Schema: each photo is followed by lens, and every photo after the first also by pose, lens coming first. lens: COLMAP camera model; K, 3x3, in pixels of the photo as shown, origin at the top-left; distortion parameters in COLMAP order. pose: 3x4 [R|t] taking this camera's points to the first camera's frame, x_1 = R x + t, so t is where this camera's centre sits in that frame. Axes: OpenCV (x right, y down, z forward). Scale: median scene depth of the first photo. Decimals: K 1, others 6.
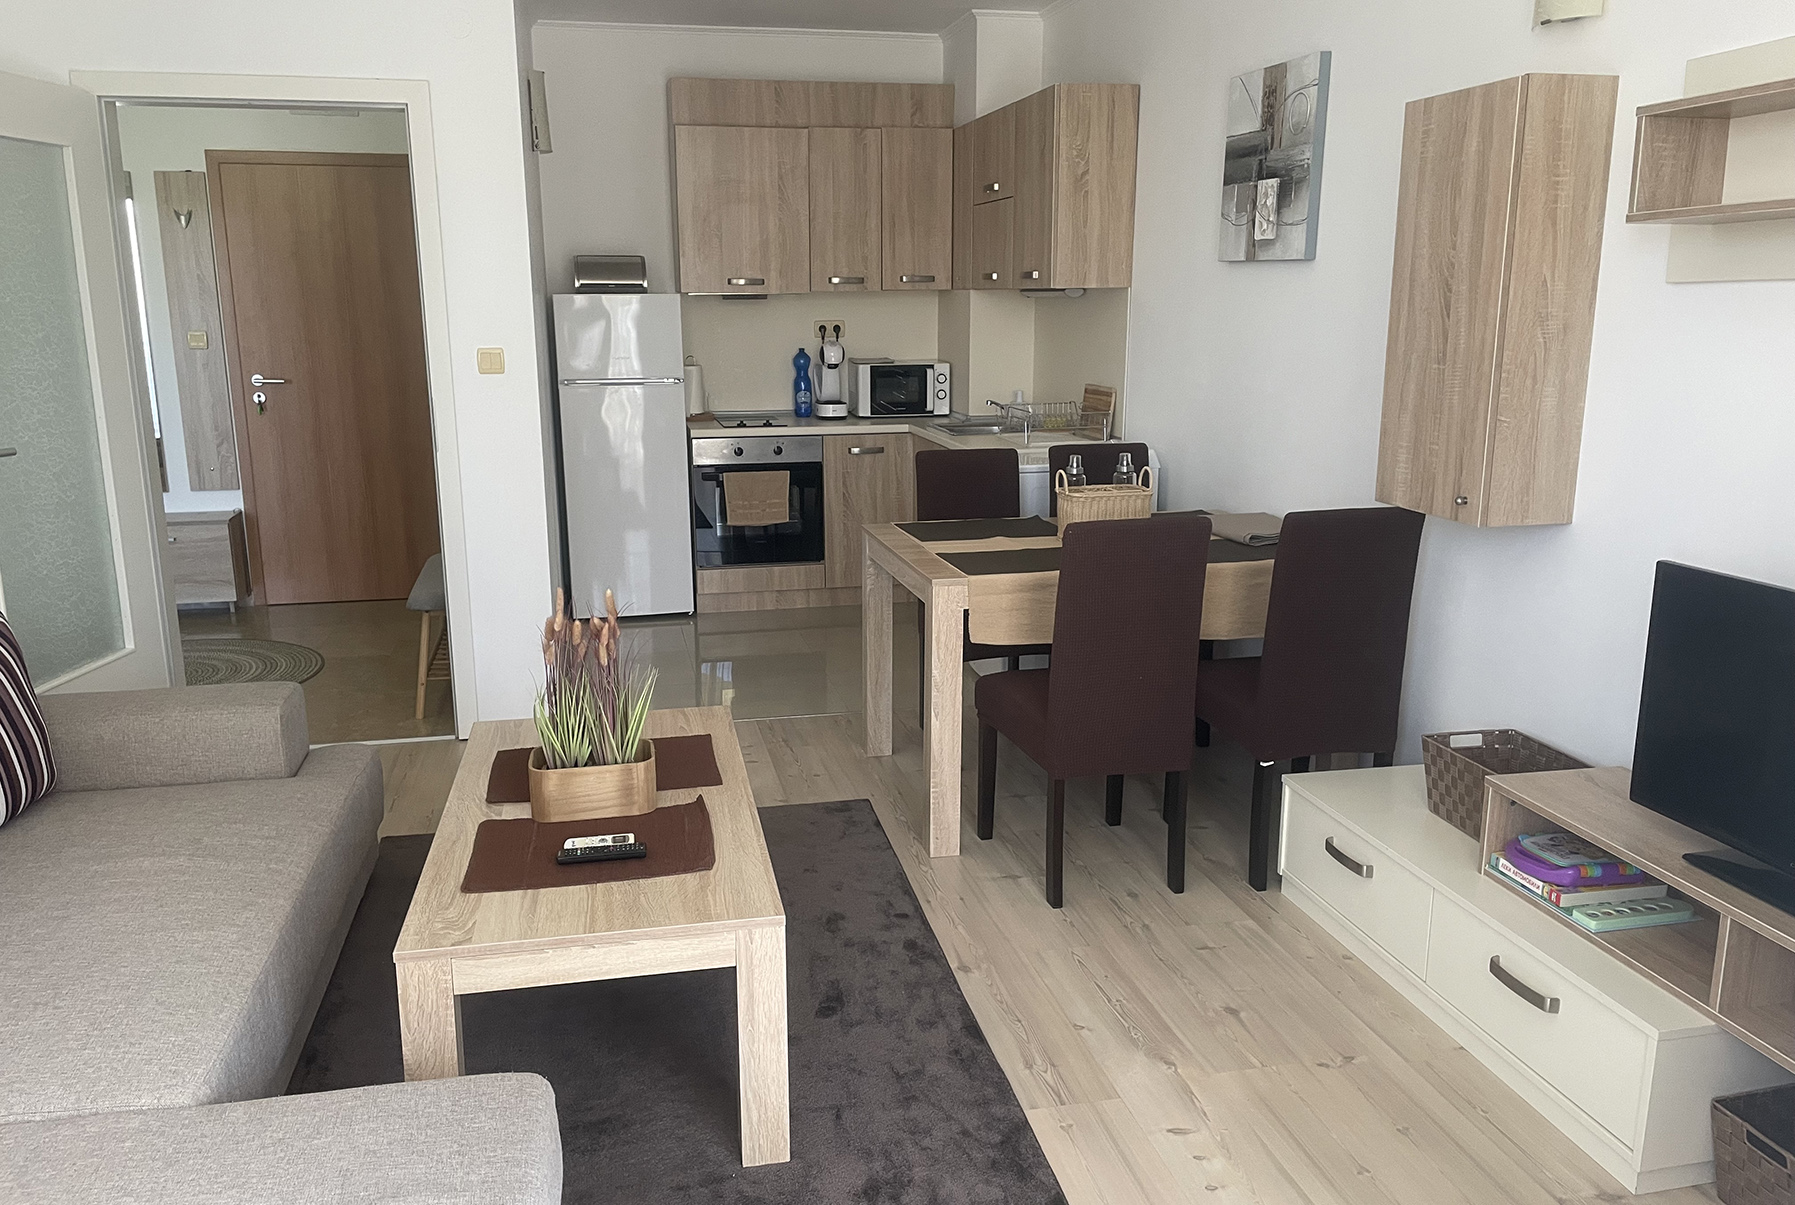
lens RADIAL K [[1374.0, 0, 873.3], [0, 1374.0, 607.5], [0, 0, 1]] dist [0.063598, -0.112592]
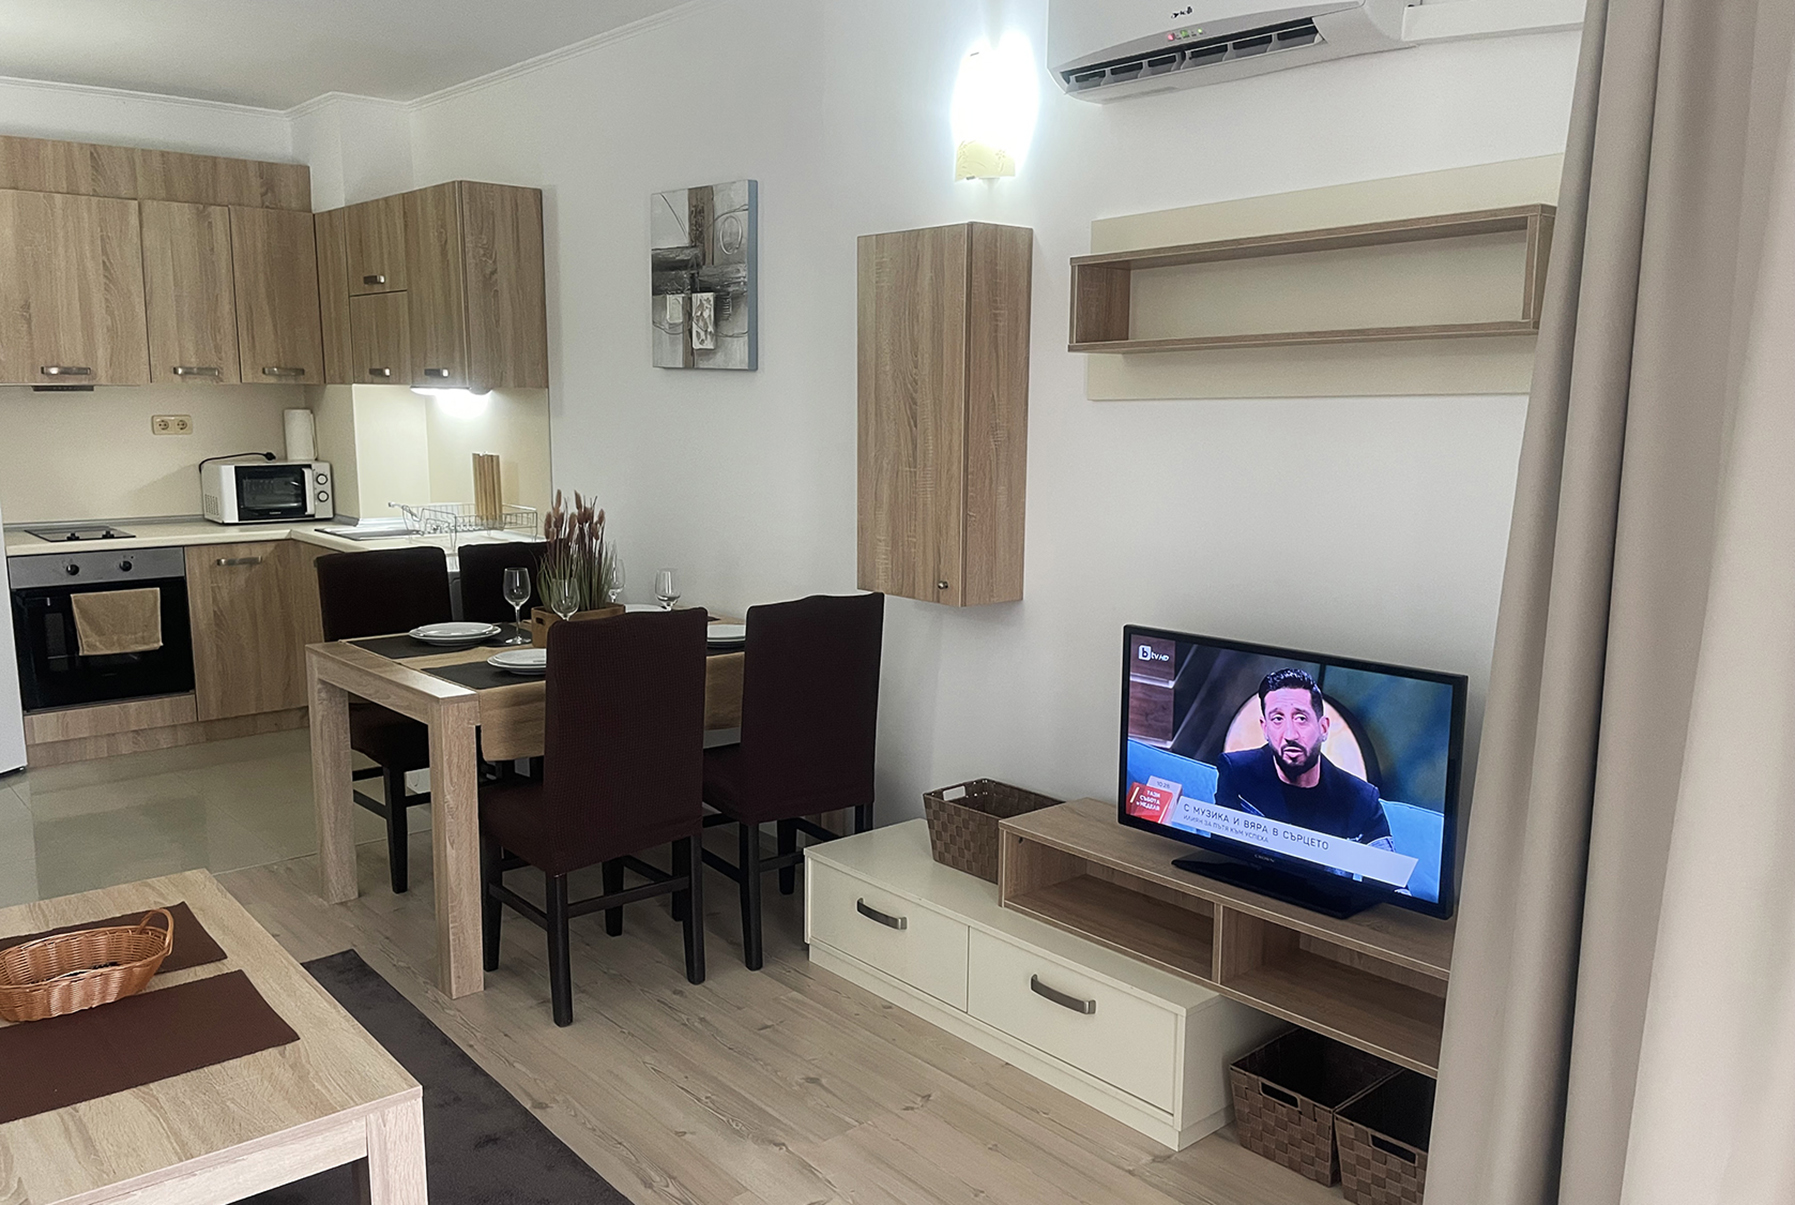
lens RADIAL K [[1374.0, 0, 926.8], [0, 1374.0, 624.0], [0, 0, 1]] dist [0.063598, -0.112592]
pose [[0.862001, -0.069043, 0.502182, -0.148313], [0.095899, 0.995002, -0.027813, -0.013496], [-0.497752, 0.072134, 0.864314, 0.022924]]
